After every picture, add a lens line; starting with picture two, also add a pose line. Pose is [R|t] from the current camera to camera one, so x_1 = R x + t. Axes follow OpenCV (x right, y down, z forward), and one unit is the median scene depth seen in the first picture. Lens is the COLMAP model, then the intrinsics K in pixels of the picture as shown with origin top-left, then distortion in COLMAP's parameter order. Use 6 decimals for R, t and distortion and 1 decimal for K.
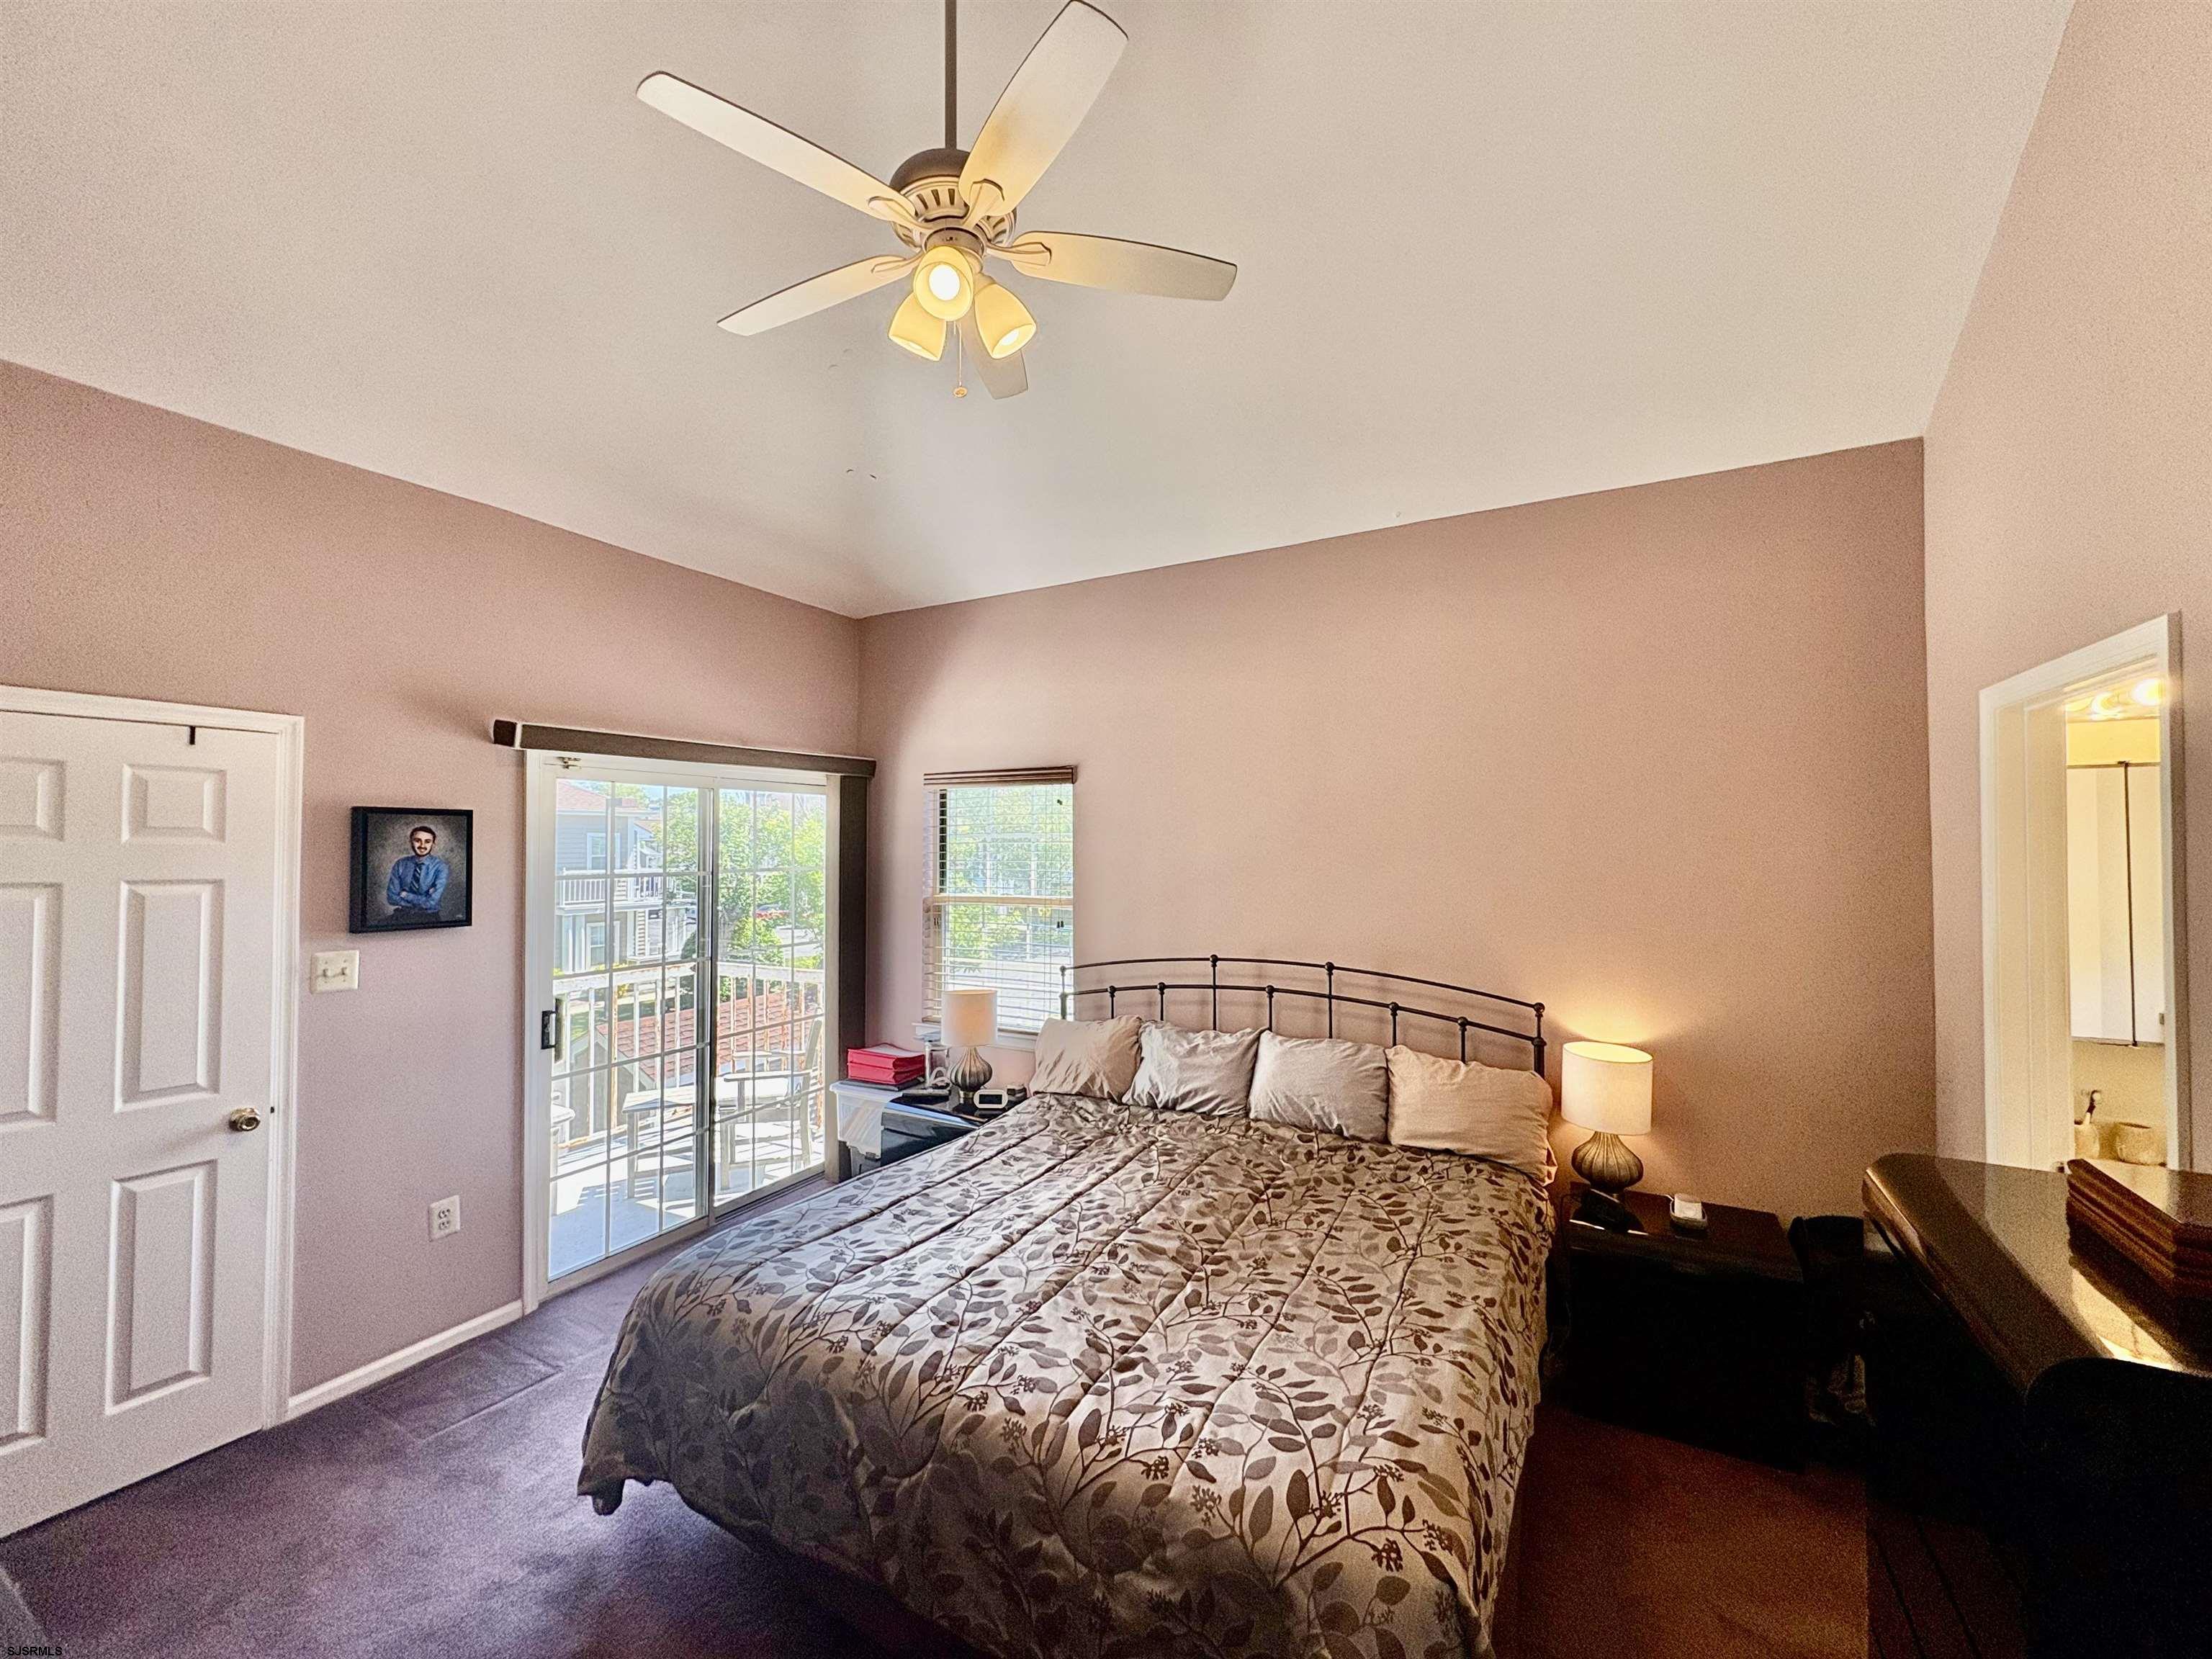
lens RADIAL K [[885.4, 0, 1102.7], [0, 885.4, 827.2], [0, 0, 1]] dist [0.002930, -0.000386]
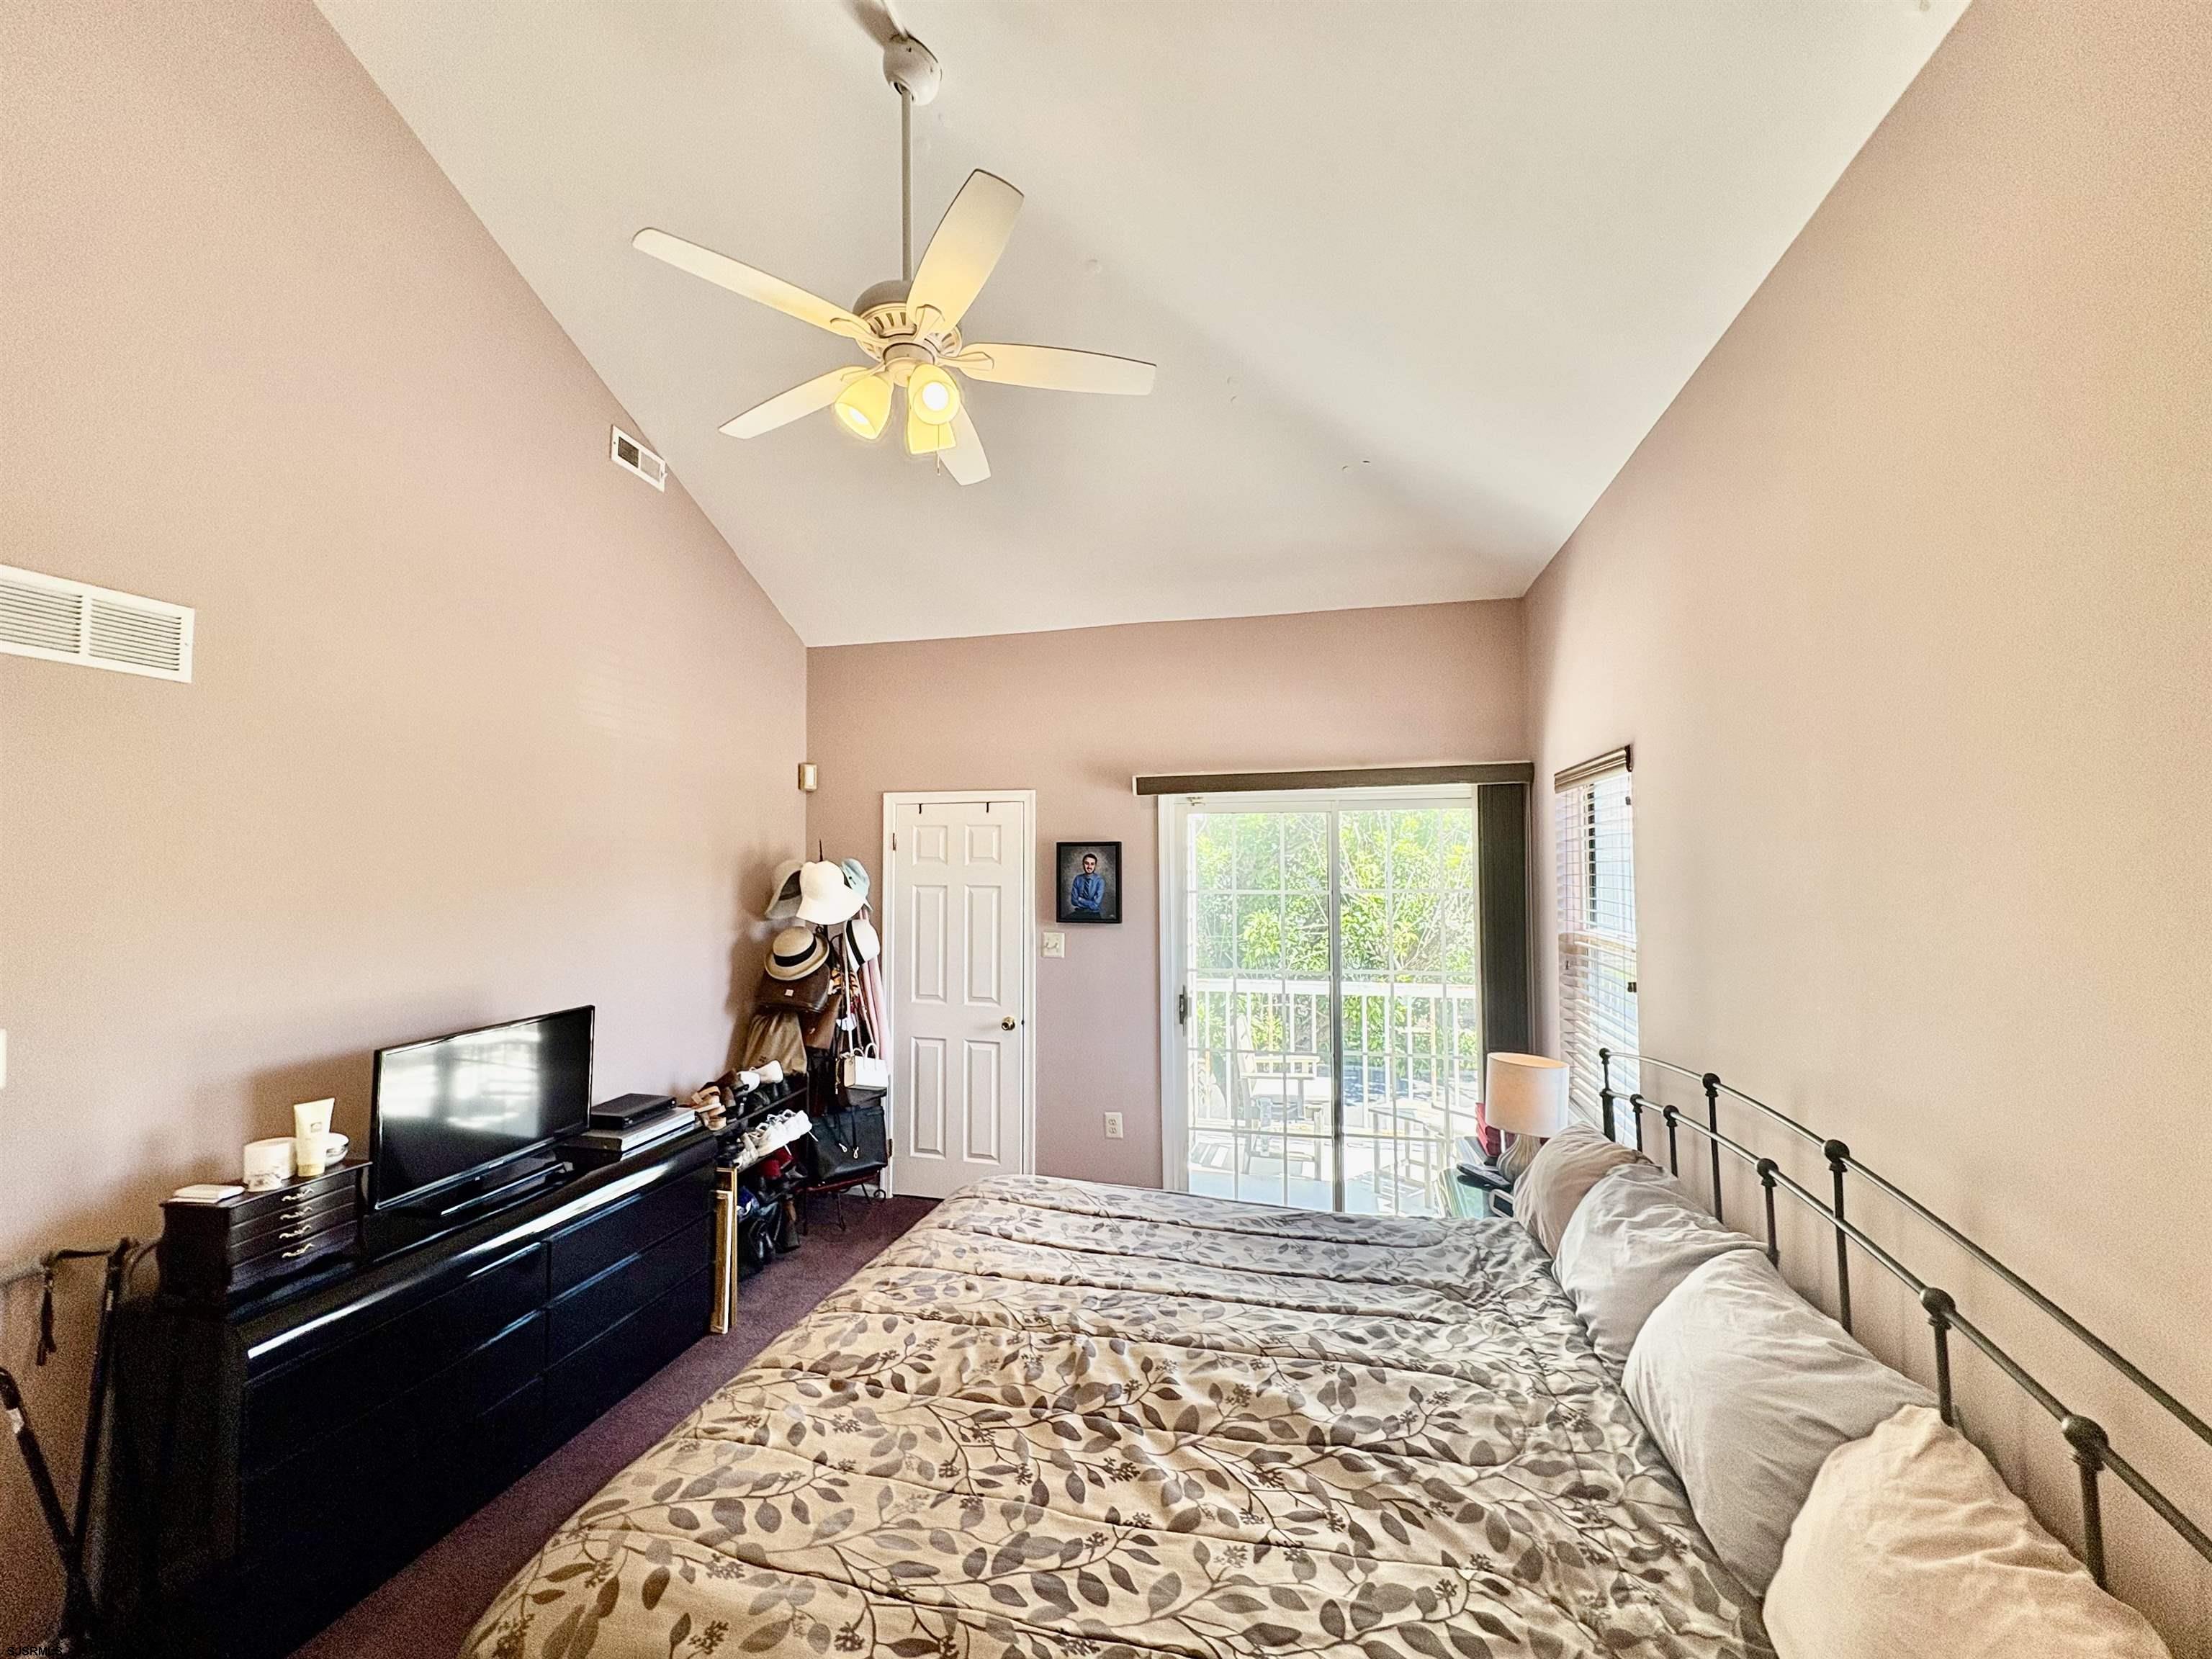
lens RADIAL K [[885.4, 0, 1111.4], [0, 885.4, 828.1], [0, 0, 1]] dist [0.002930, -0.000386]
pose [[0.266001, -0.039113, -0.963179, 0.771600], [0.023798, 0.999138, -0.034001, 0.008269], [0.963679, -0.013878, 0.266702, 0.721376]]
